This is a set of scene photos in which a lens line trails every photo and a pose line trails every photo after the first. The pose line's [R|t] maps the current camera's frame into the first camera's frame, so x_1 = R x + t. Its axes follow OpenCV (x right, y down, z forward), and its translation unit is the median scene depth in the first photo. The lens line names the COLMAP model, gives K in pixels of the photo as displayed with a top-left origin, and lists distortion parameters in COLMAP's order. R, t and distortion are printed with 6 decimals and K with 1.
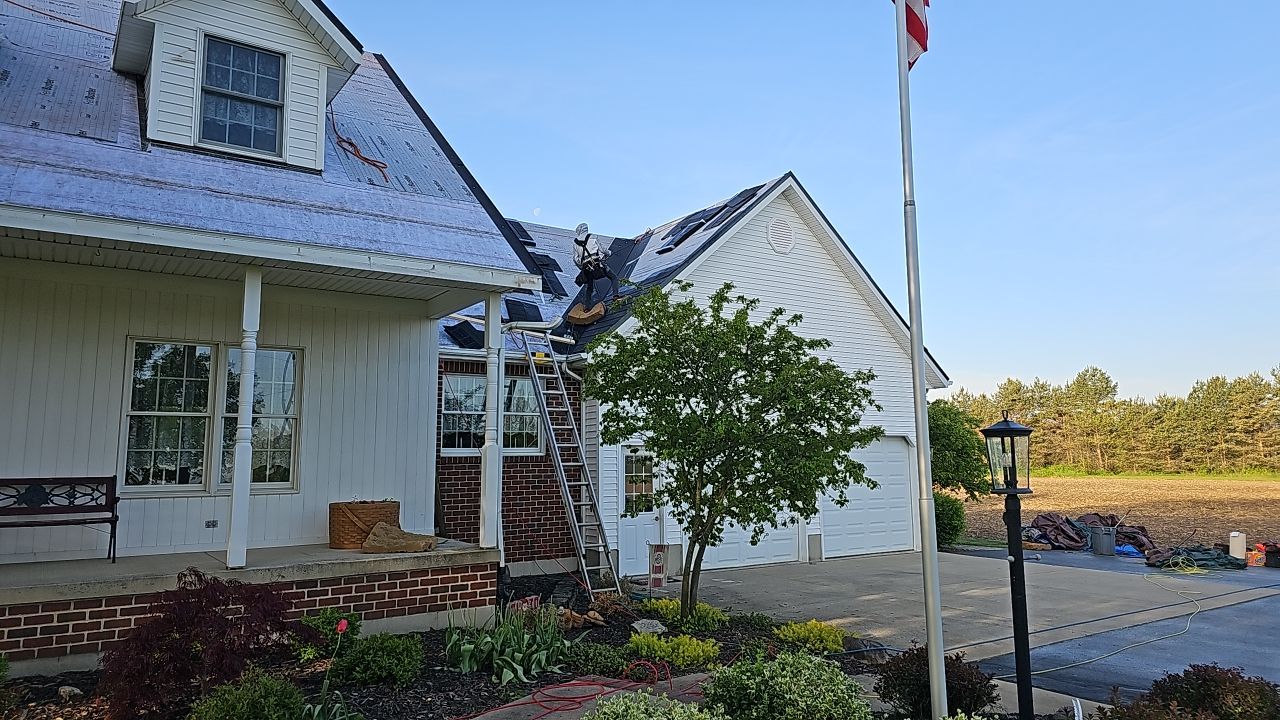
lens RADIAL K [[900.4, 0, 640.0], [0, 900.4, 360.0], [0, 0, 1]] dist [0.062944, -0.061354]
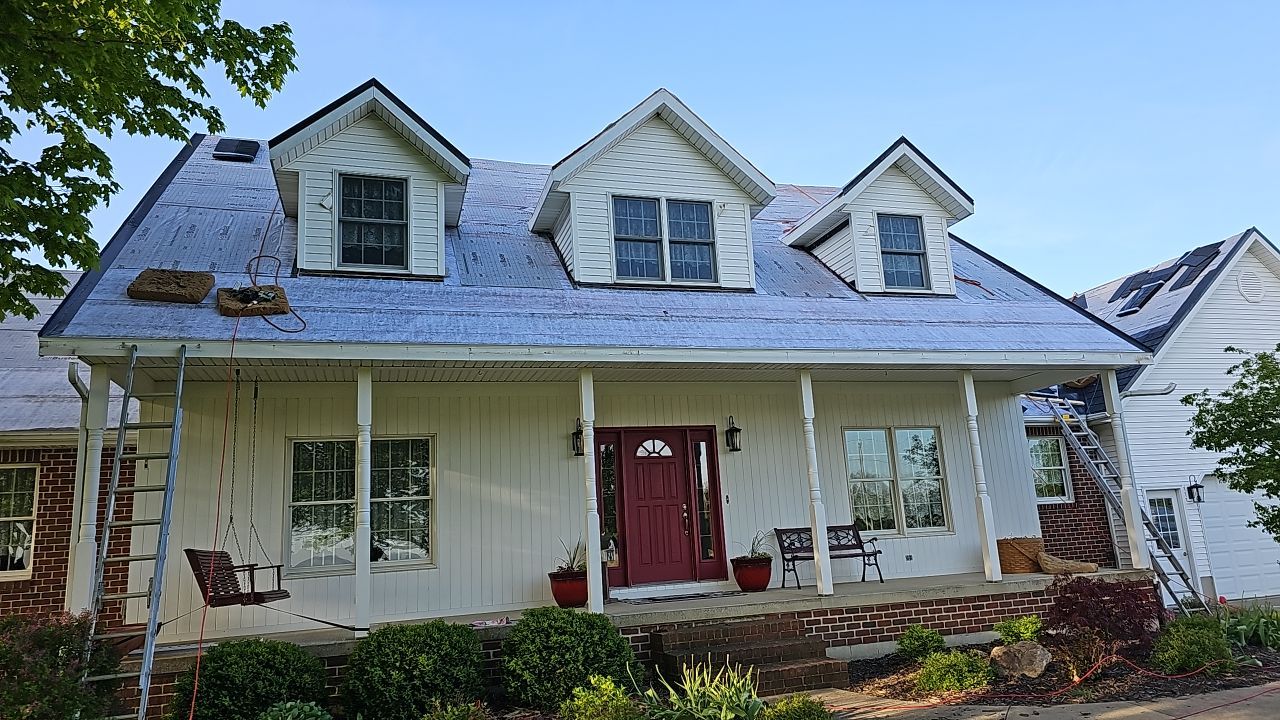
lens RADIAL K [[872.6, 0, 646.5], [0, 872.6, 379.6], [0, 0, 1]] dist [0.083993, -0.098133]
pose [[0.950080, -0.101847, -0.294915, -0.250865], [0.085337, 0.994005, -0.068355, -0.018847], [0.300108, 0.039775, 0.953076, -0.239854]]
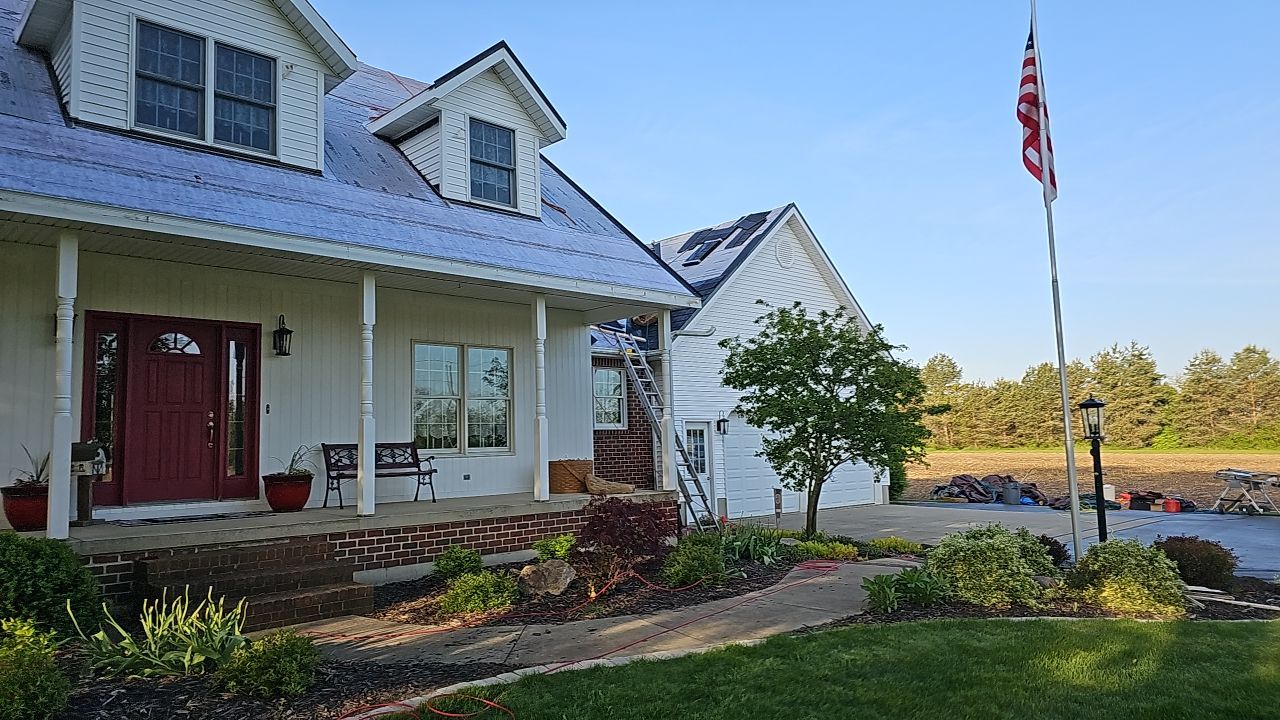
lens RADIAL K [[872.6, 0, 646.5], [0, 872.6, 379.6], [0, 0, 1]] dist [0.083993, -0.098133]
pose [[0.989545, 0.000512, 0.144226, -0.231048], [-0.006270, 0.999201, 0.039472, -0.011904], [-0.144090, -0.039964, 0.988757, -0.196256]]
